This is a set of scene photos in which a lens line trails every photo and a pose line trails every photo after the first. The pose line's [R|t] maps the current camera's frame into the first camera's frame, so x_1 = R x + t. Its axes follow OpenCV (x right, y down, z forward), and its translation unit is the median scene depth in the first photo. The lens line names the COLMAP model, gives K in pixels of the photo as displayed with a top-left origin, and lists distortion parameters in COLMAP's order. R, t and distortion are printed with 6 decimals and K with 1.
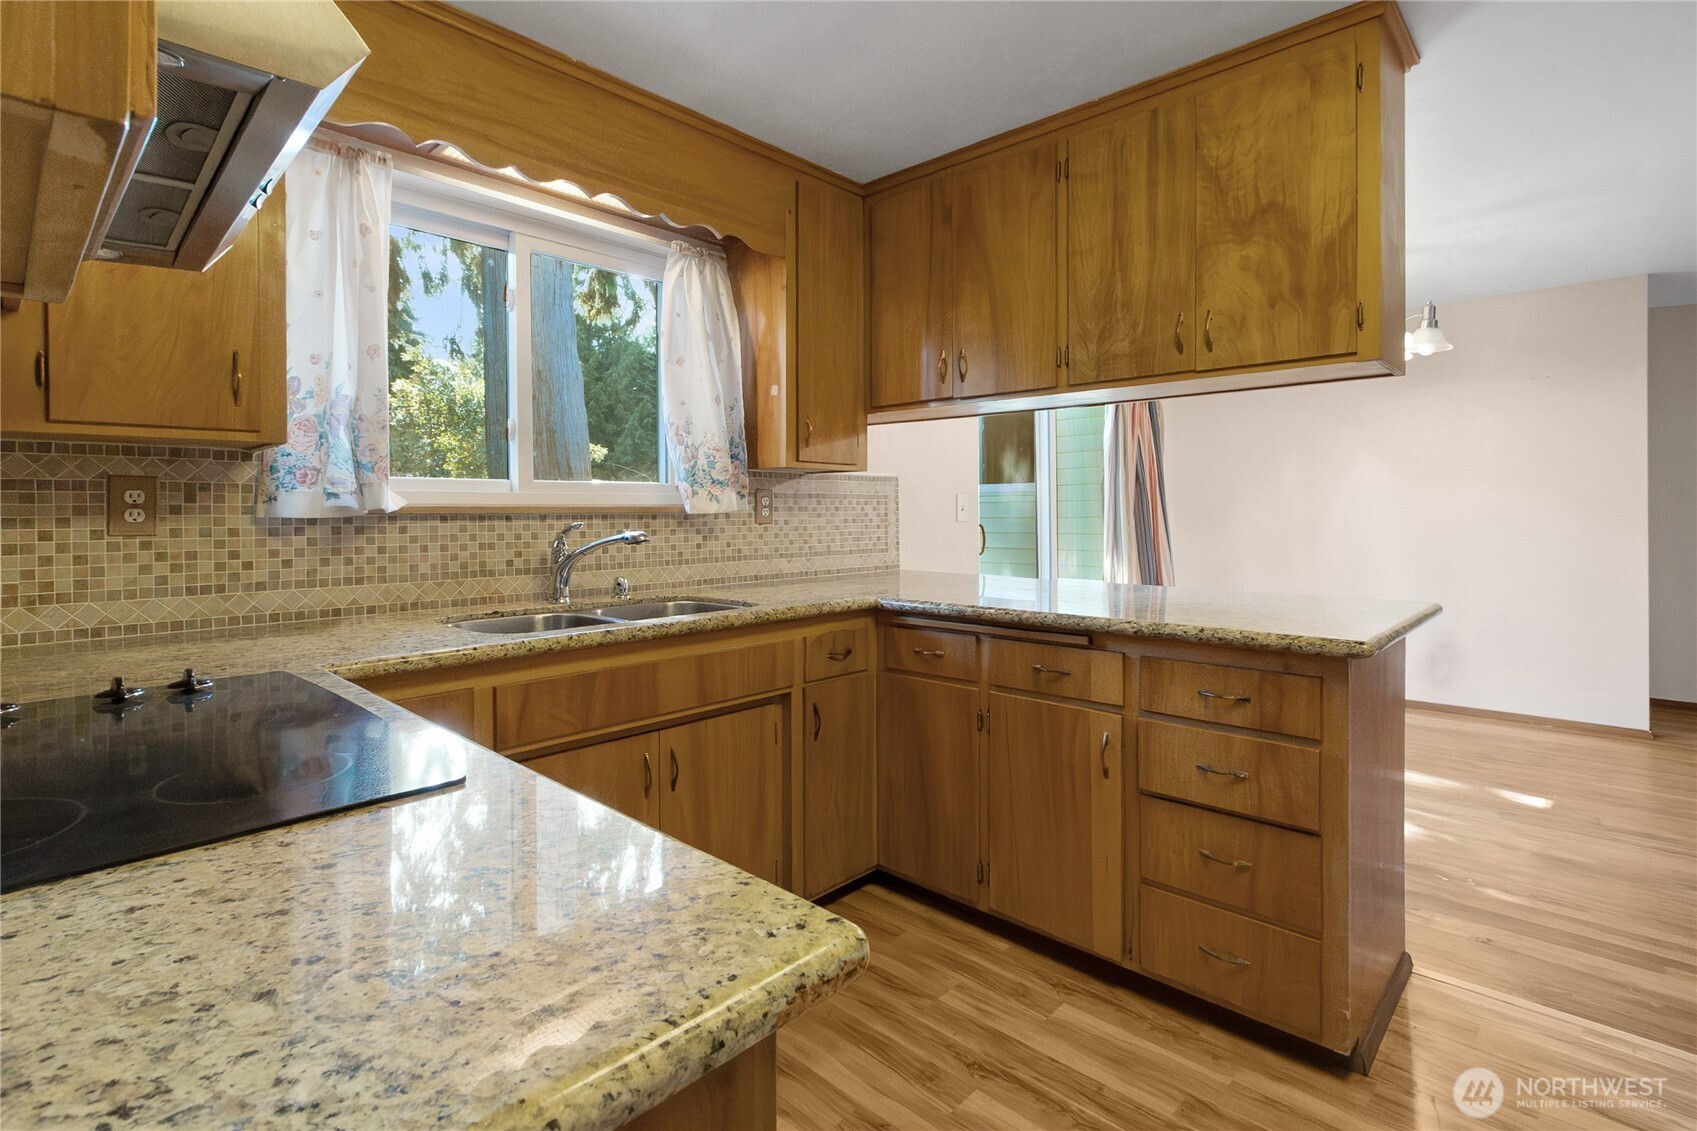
lens RADIAL K [[814.1, 0, 844.6], [0, 814.1, 513.9], [0, 0, 1]] dist [0.002044, 0.000229]
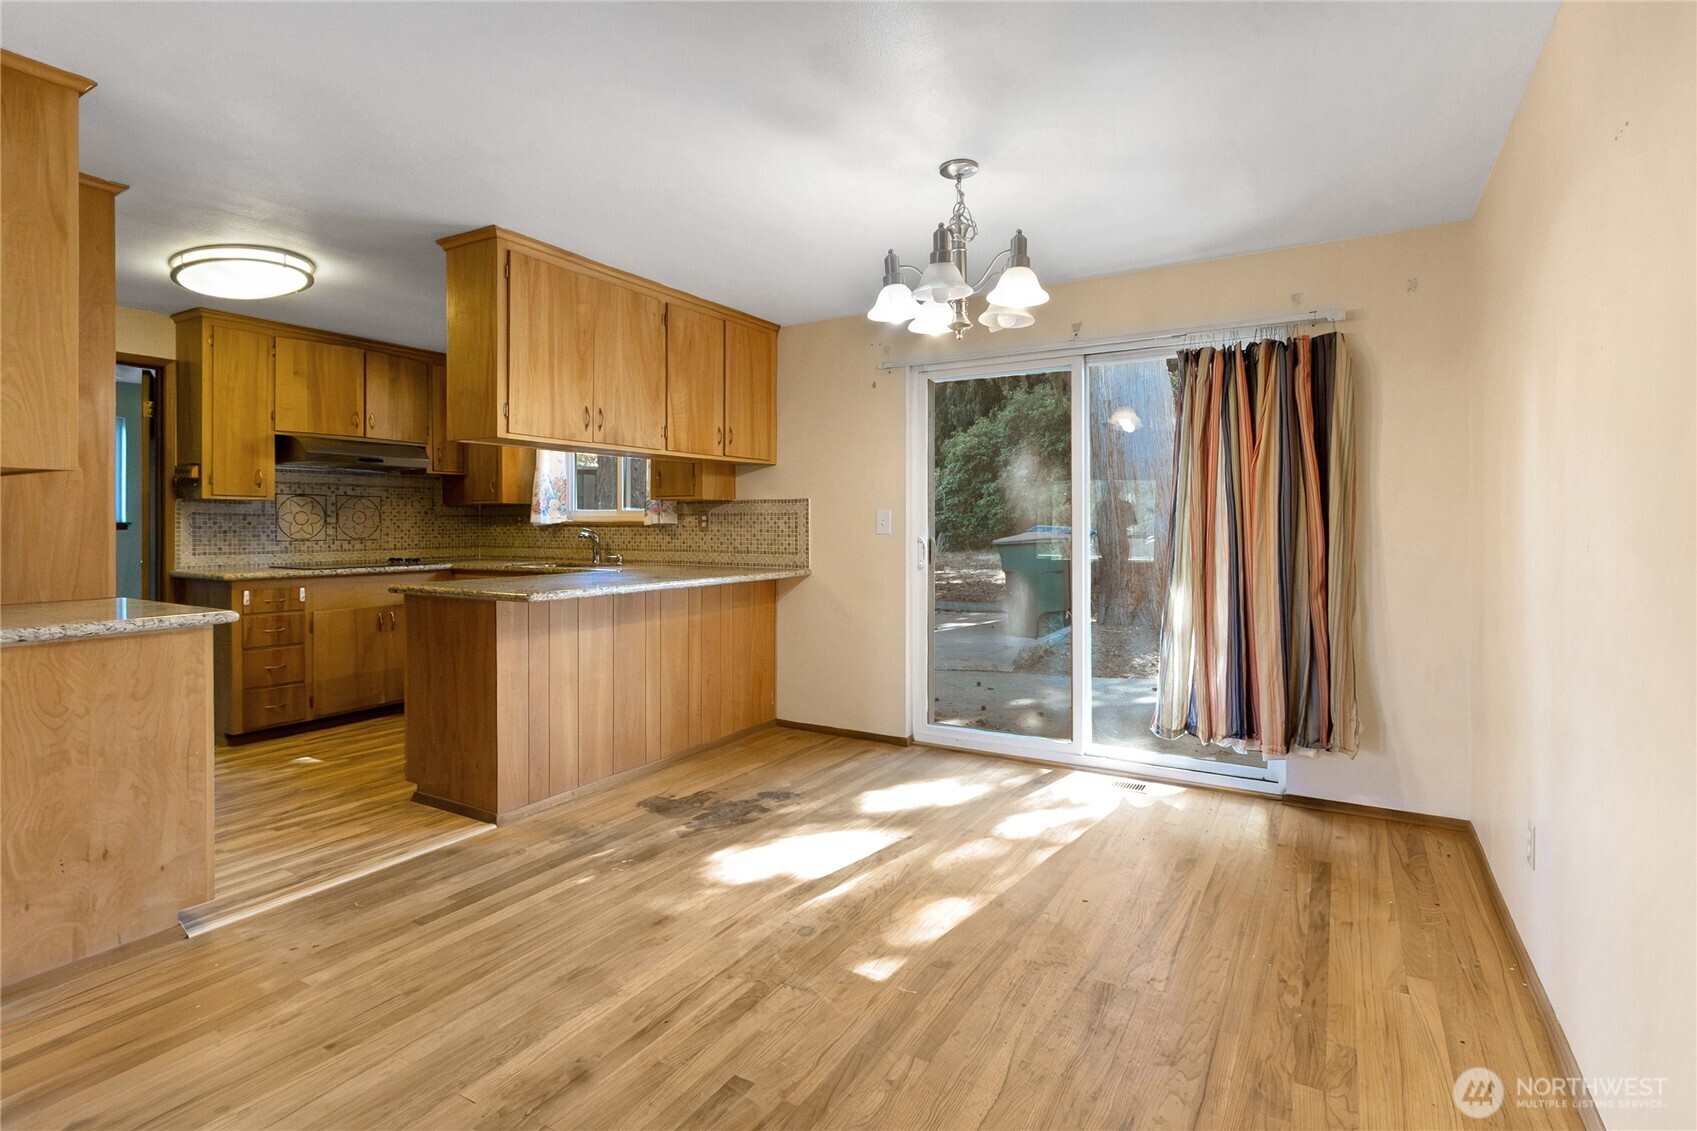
lens RADIAL K [[818.4, 0, 846.3], [0, 818.4, 530.4], [0, 0, 1]] dist [0.002626, 0.000114]
pose [[0.222335, 0.012872, -0.974885, 2.190253], [-0.004848, 0.999915, 0.012097, -0.016523], [0.974958, 0.002036, 0.222378, 1.220174]]
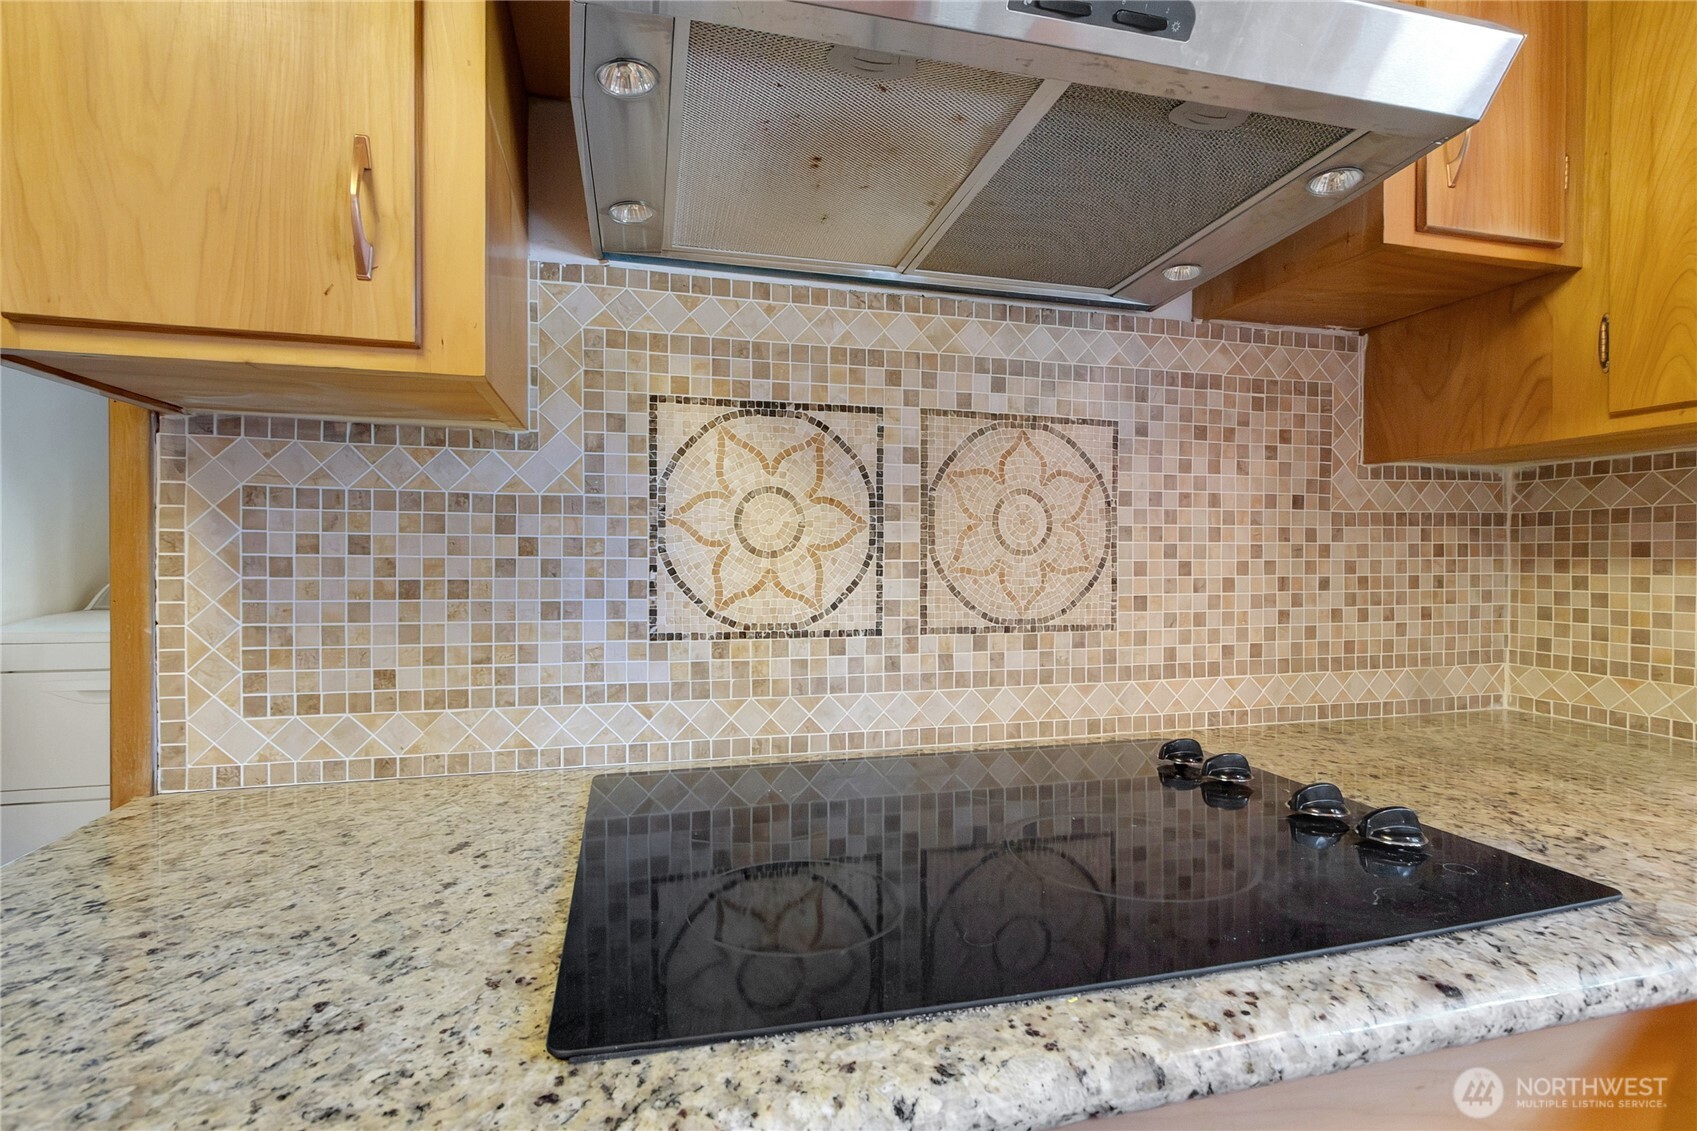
lens RADIAL K [[803.5, 0, 848.5], [0, 803.5, 565.5], [0, 0, 1]] dist [0.000517, 0.000168]
pose [[-0.515718, 0.010891, -0.856689, -0.045669], [-0.004127, 0.999876, 0.015196, 0.001959], [0.856748, 0.011373, -0.515609, 0.507454]]
